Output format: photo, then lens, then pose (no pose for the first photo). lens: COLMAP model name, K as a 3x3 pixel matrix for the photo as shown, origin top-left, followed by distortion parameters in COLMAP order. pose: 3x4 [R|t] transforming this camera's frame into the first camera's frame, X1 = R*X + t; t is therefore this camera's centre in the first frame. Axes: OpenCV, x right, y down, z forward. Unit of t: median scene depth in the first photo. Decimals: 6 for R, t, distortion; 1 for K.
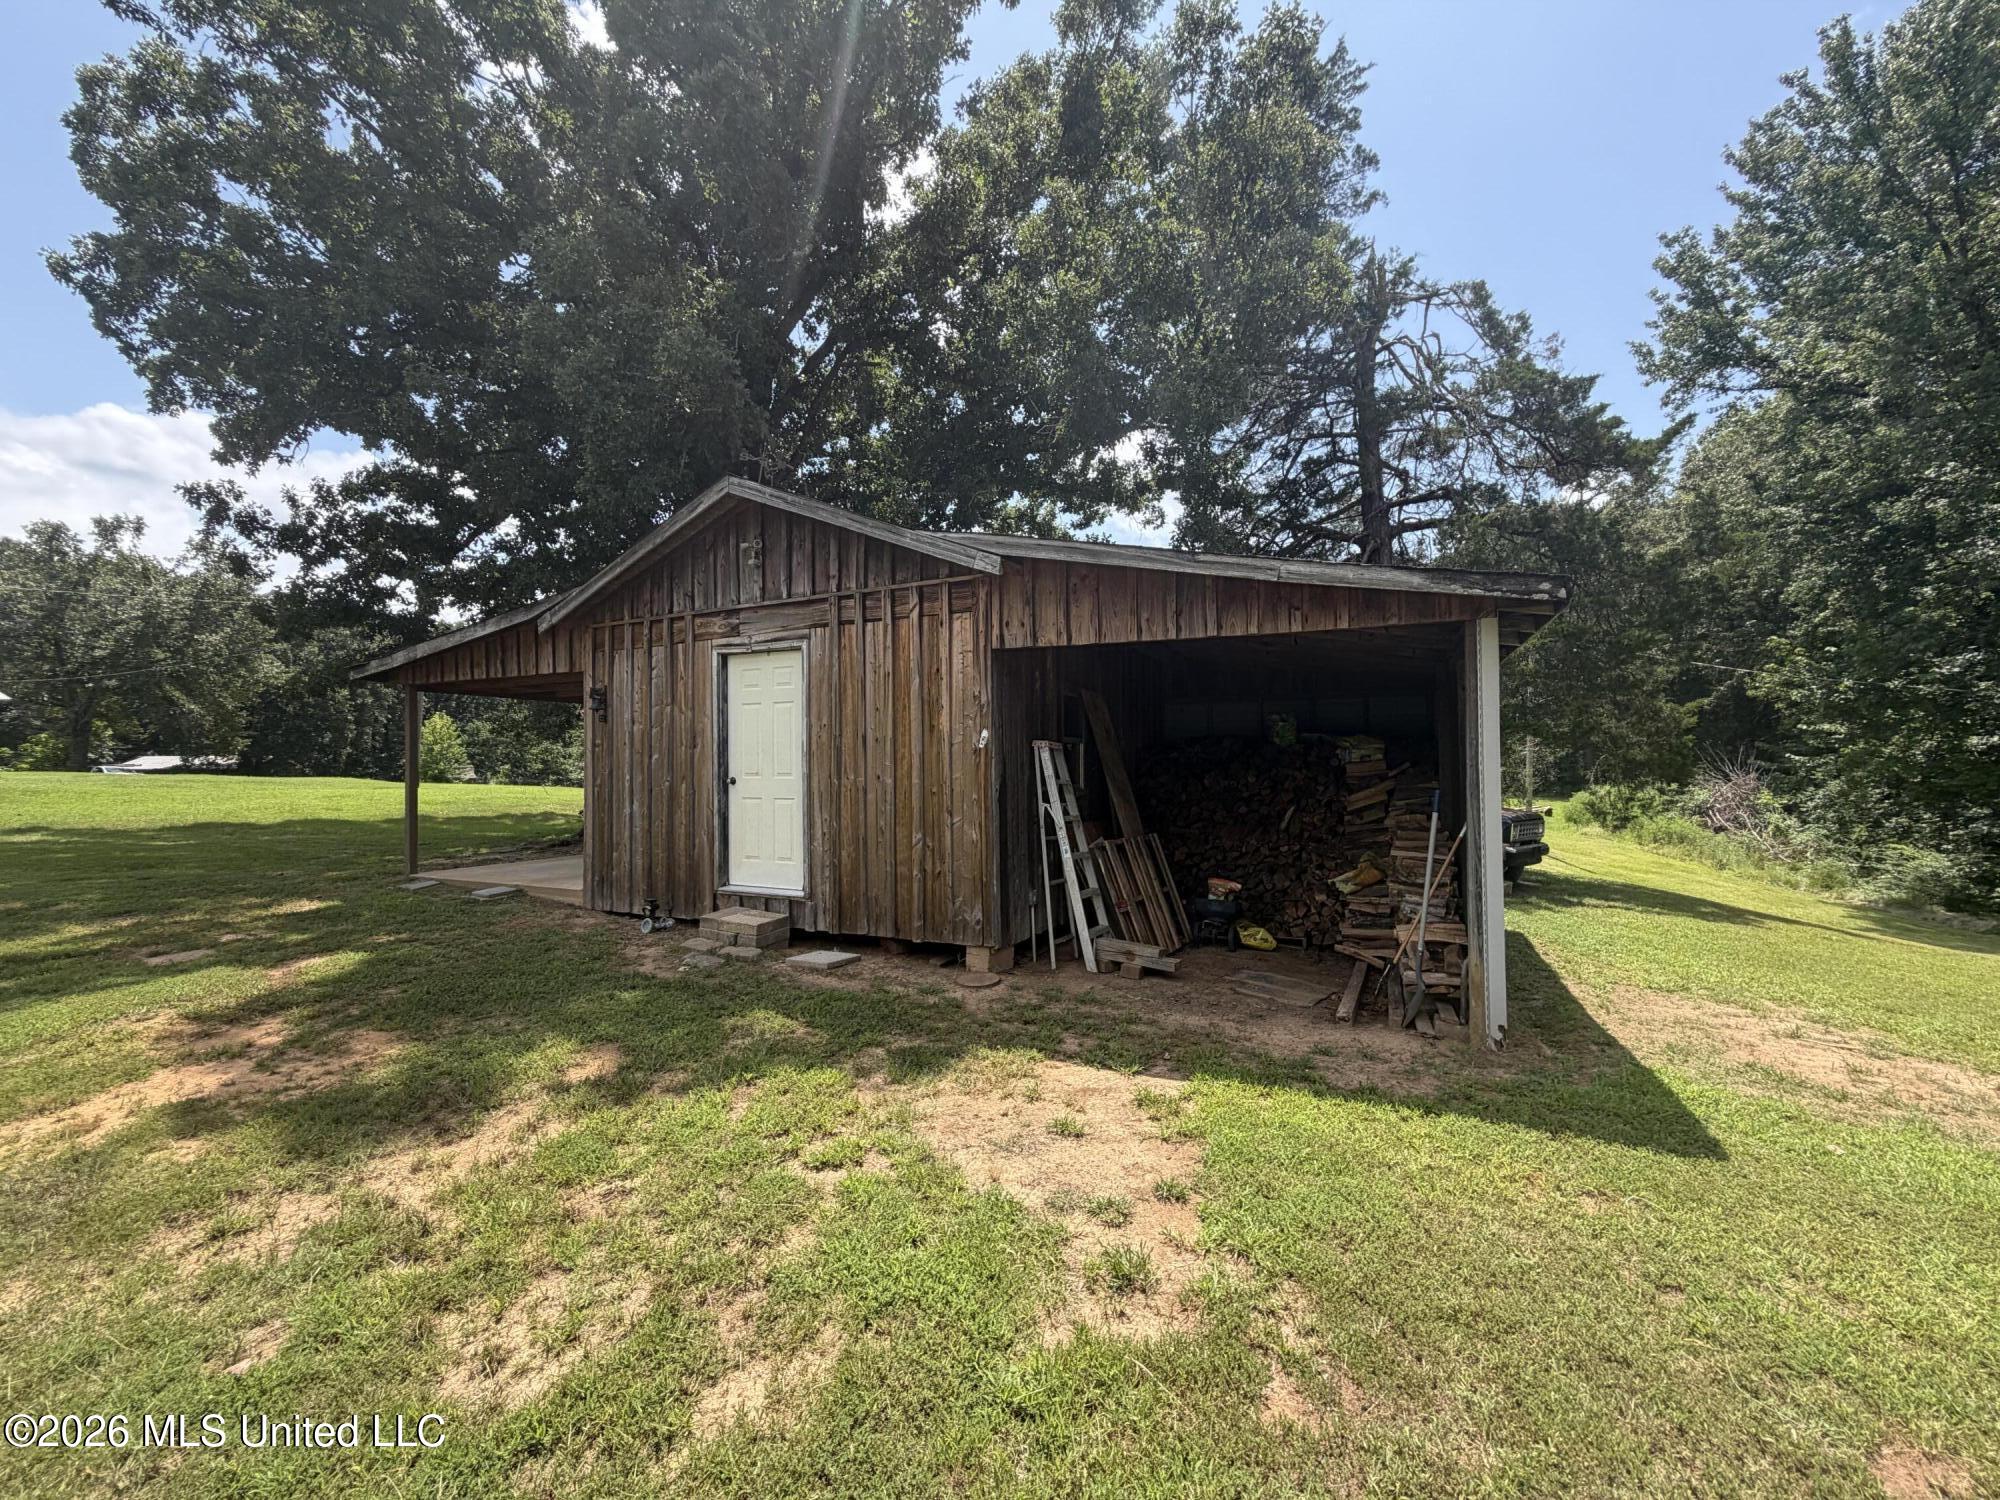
lens RADIAL K [[801.3, 0, 1006.4], [0, 801.3, 746.9], [0, 0, 1]] dist [-0.000162, 0.000092]
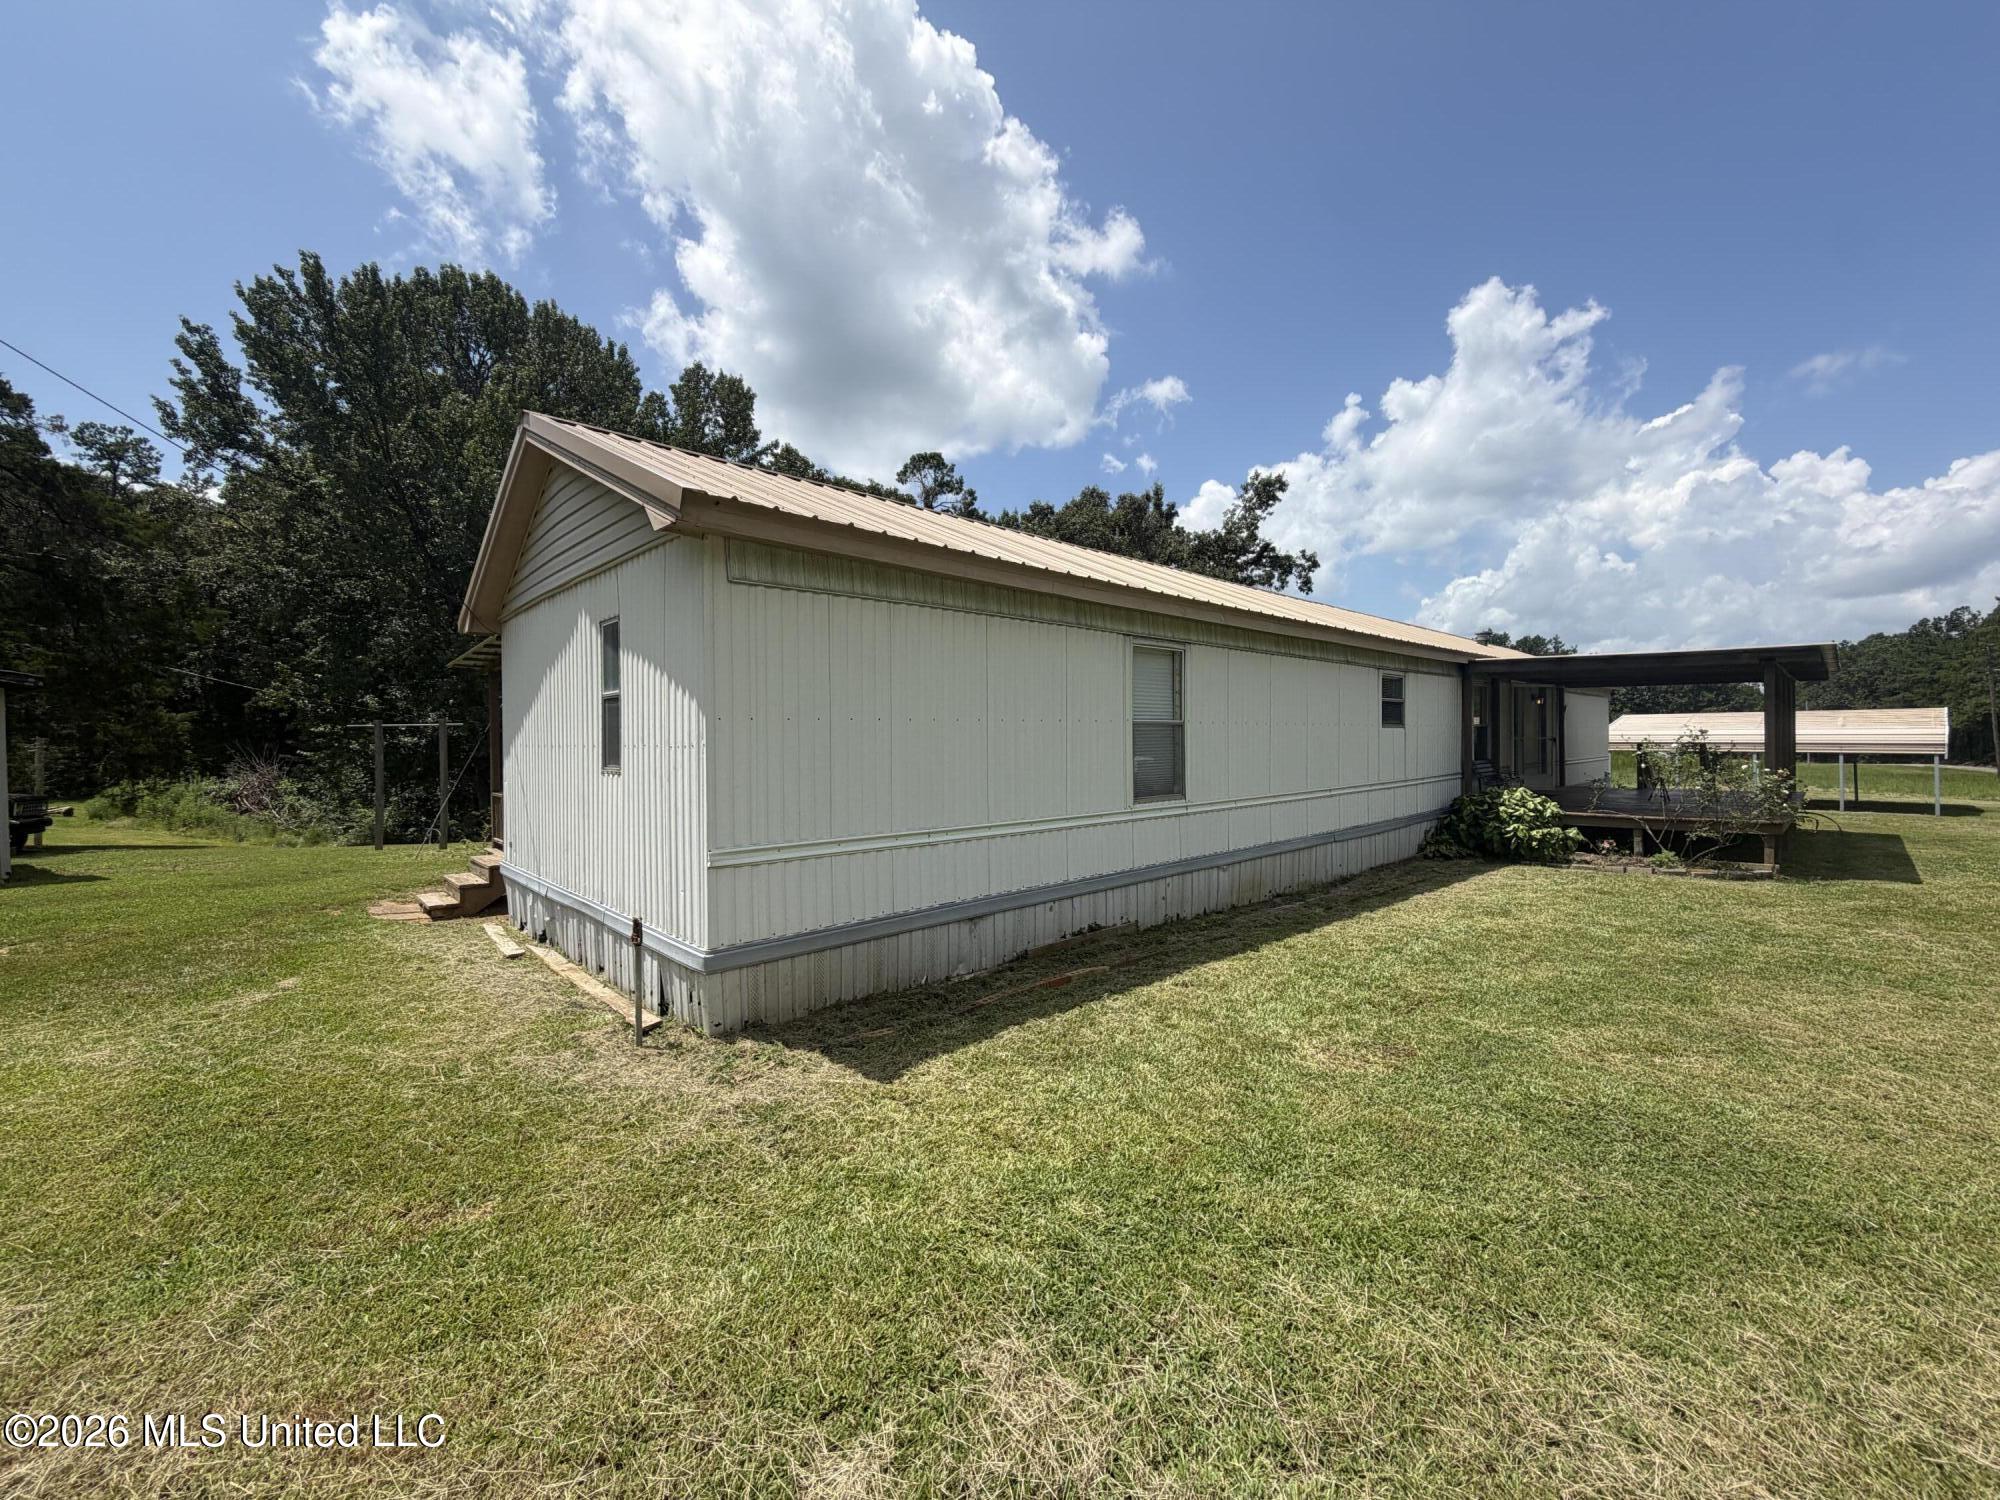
lens RADIAL K [[801.3, 0, 1006.4], [0, 801.3, 746.9], [0, 0, 1]] dist [-0.000162, 0.000092]
pose [[0.116793, -0.001670, 0.993155, -0.231750], [-0.003463, 0.999992, 0.002089, -0.002381], [-0.993150, -0.003683, 0.116786, -0.365629]]
